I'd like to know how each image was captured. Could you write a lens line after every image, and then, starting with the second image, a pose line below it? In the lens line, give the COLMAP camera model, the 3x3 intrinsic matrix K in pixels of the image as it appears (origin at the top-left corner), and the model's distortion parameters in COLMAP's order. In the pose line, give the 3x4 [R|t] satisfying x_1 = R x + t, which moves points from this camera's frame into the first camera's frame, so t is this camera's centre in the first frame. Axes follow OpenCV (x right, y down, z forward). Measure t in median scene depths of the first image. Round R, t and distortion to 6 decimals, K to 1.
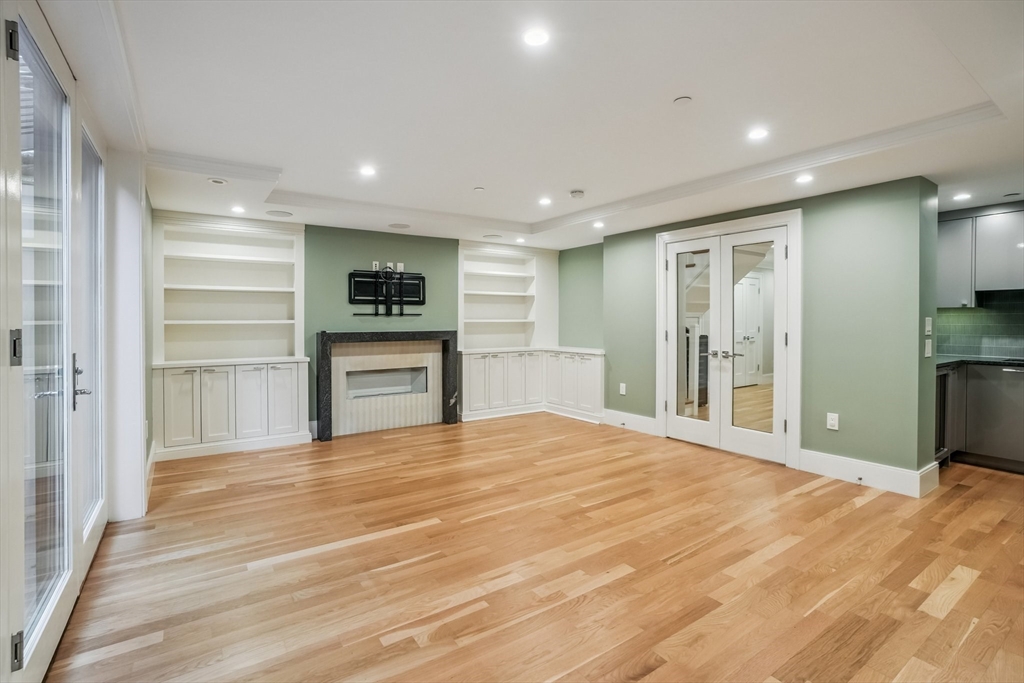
lens RADIAL K [[474.8, 0, 478.3], [0, 474.8, 322.8], [0, 0, 1]] dist [-0.000840, 0.000545]
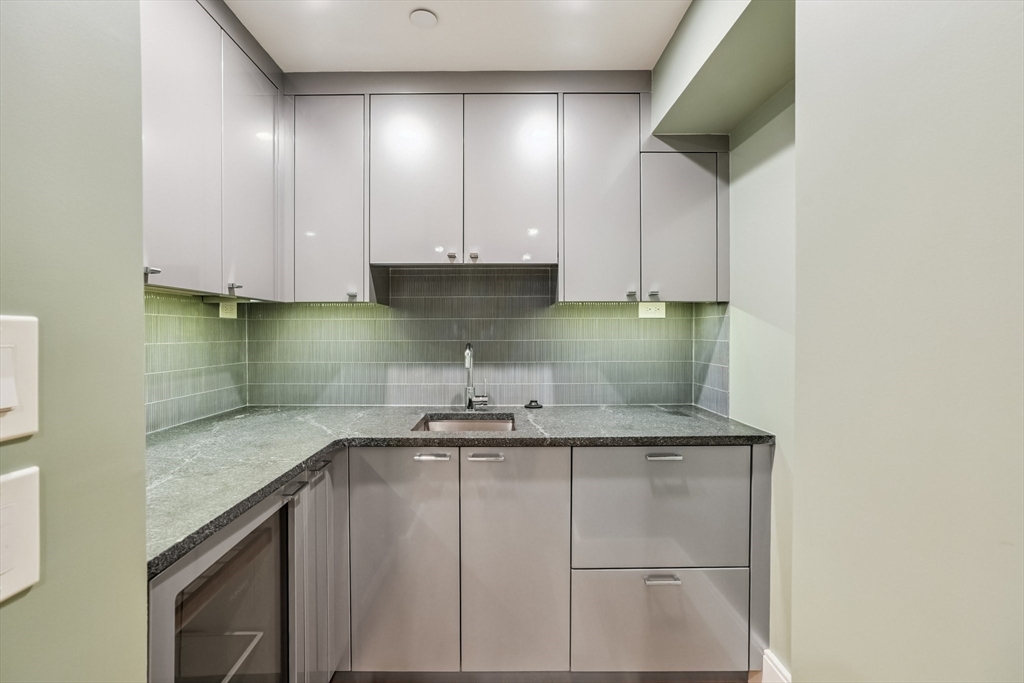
lens RADIAL K [[480.9, 0, 506.5], [0, 480.9, 337.5], [0, 0, 1]] dist [-0.000486, 0.000965]
pose [[0.544038, -0.011577, 0.838981, 0.711971], [0.005824, 0.999933, 0.010021, -0.003701], [-0.839040, -0.000565, 0.544069, 0.627813]]
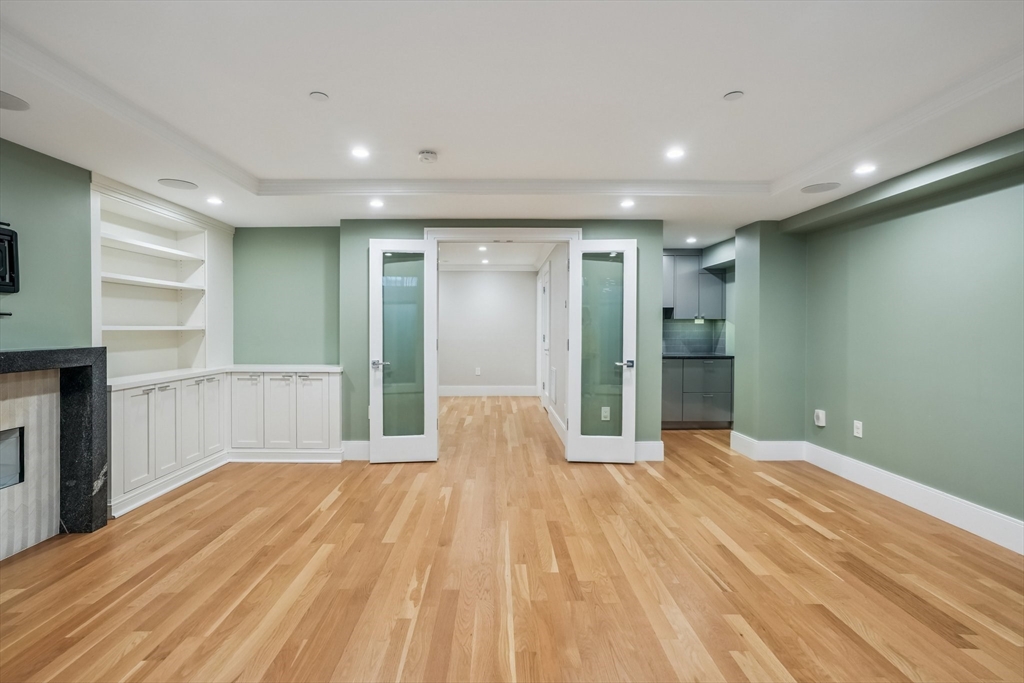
lens RADIAL K [[480.9, 0, 506.5], [0, 480.9, 337.5], [0, 0, 1]] dist [-0.000486, 0.000965]
pose [[0.542595, -0.015876, 0.839845, -0.338501], [0.001731, 0.999840, 0.017782, -0.003347], [-0.839993, -0.008195, 0.542535, 0.471050]]
